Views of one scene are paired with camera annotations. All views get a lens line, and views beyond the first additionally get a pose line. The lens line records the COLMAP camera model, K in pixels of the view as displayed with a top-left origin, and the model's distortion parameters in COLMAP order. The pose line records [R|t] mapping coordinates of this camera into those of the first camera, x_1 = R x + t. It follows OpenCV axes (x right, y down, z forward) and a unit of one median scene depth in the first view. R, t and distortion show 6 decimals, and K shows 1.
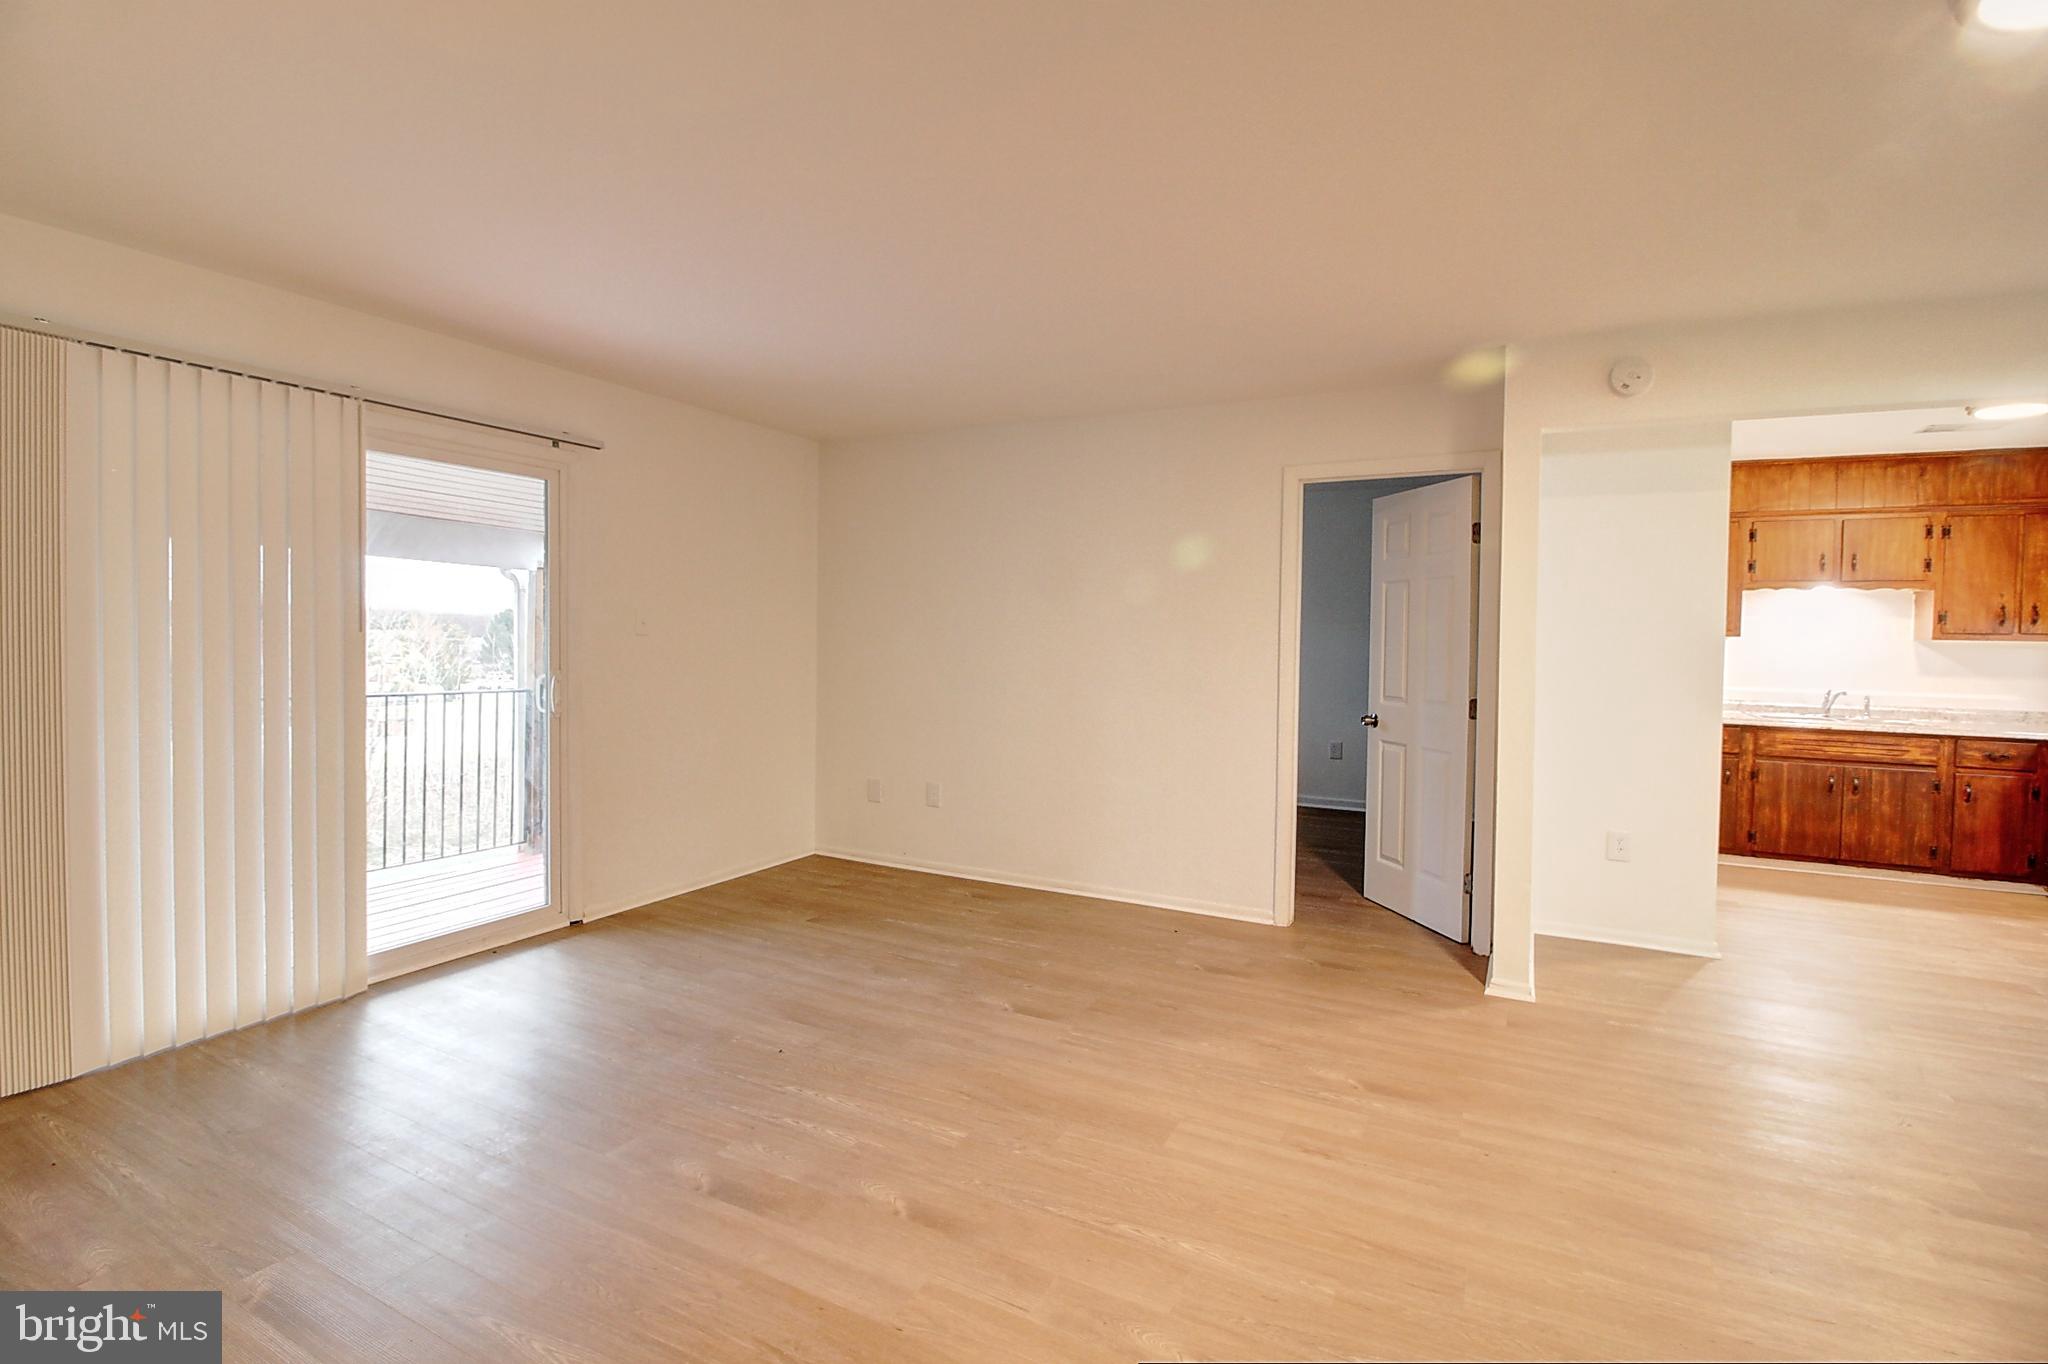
lens RADIAL K [[955.2, 0, 1021.2], [0, 955.2, 656.9], [0, 0, 1]] dist [0.000152, -0.014070]
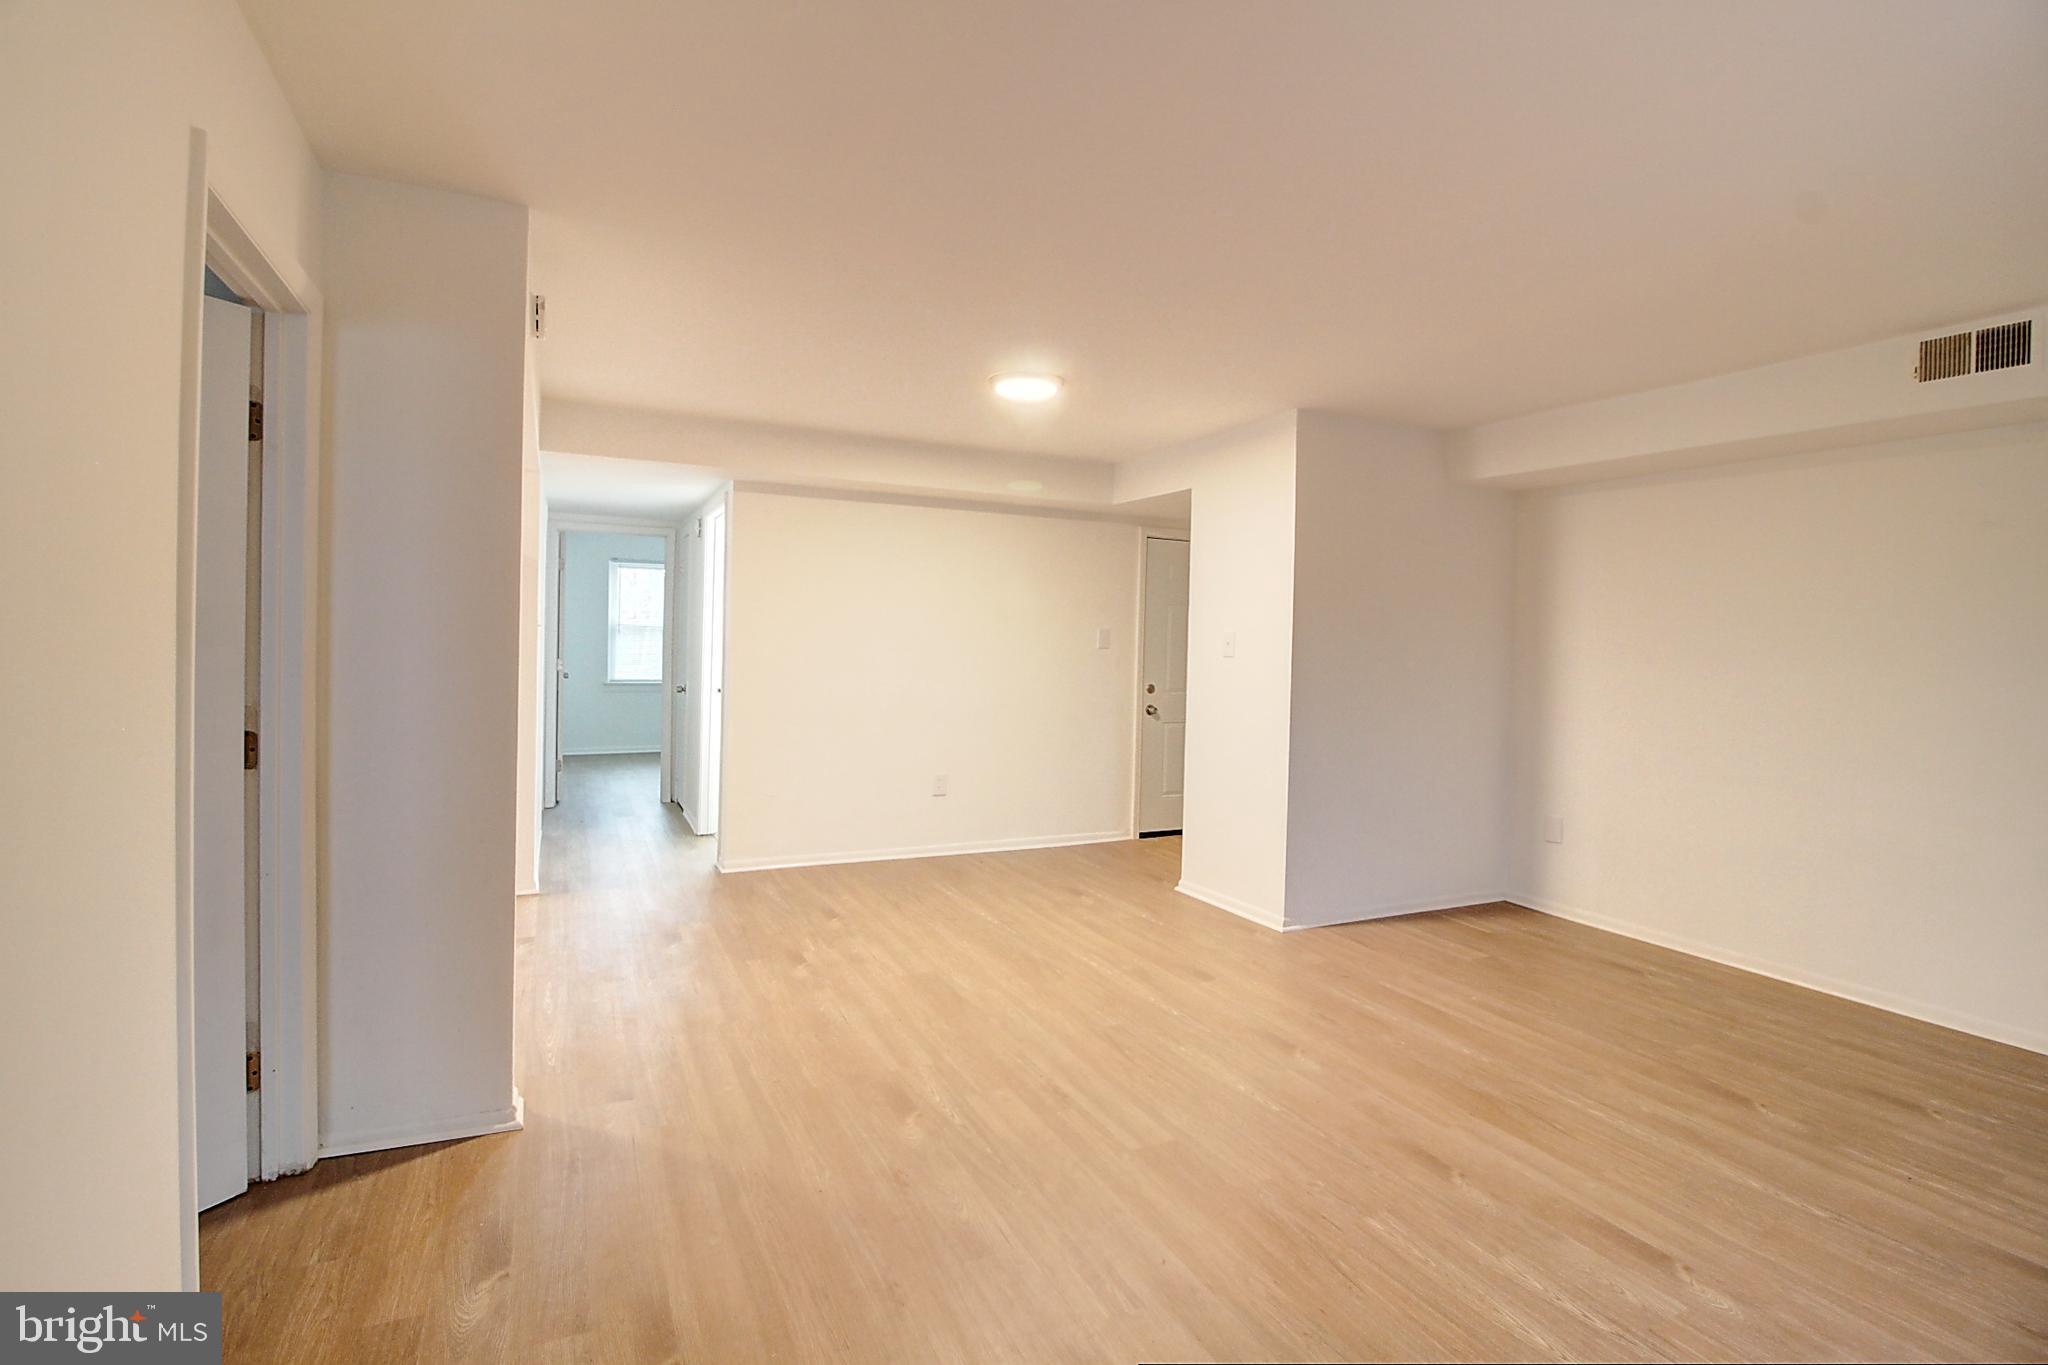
lens RADIAL K [[955.2, 0, 1021.2], [0, 955.2, 657.4], [0, 0, 1]] dist [0.000152, -0.014070]
pose [[-0.804078, -0.048035, 0.592580, -0.251548], [-0.023387, 0.998515, 0.049206, -0.046754], [-0.594064, 0.025707, -0.804007, 1.585316]]
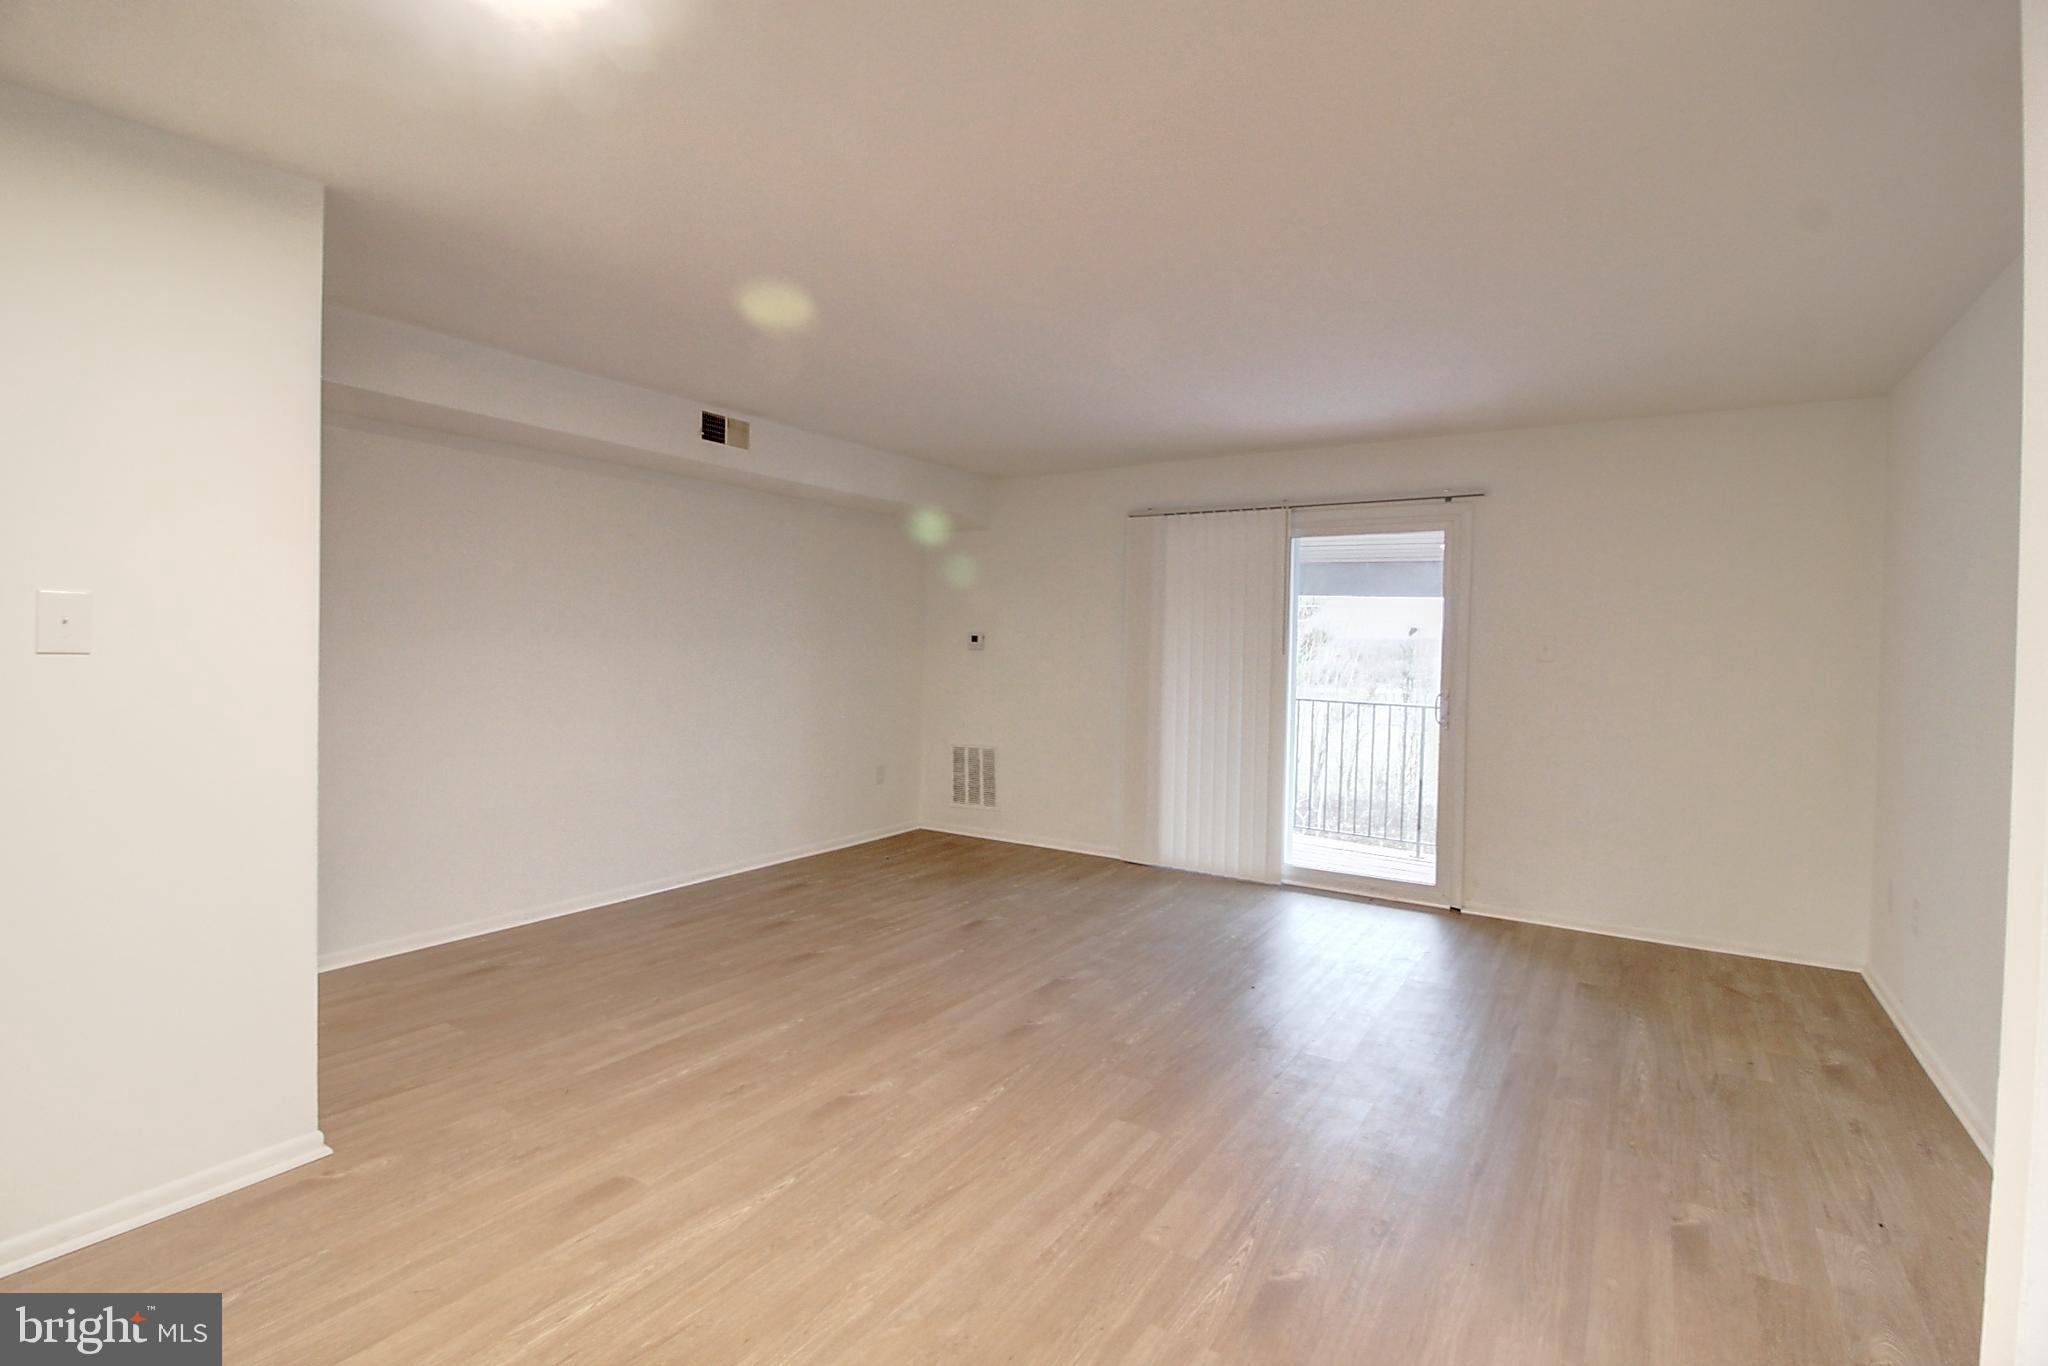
lens RADIAL K [[955.2, 0, 1021.2], [0, 955.2, 657.9], [0, 0, 1]] dist [0.000152, -0.014070]
pose [[-0.098748, -0.003235, -0.995107, 1.019192], [-0.044167, 0.999024, 0.001135, -0.003506], [0.994132, 0.044063, -0.098794, 0.807217]]
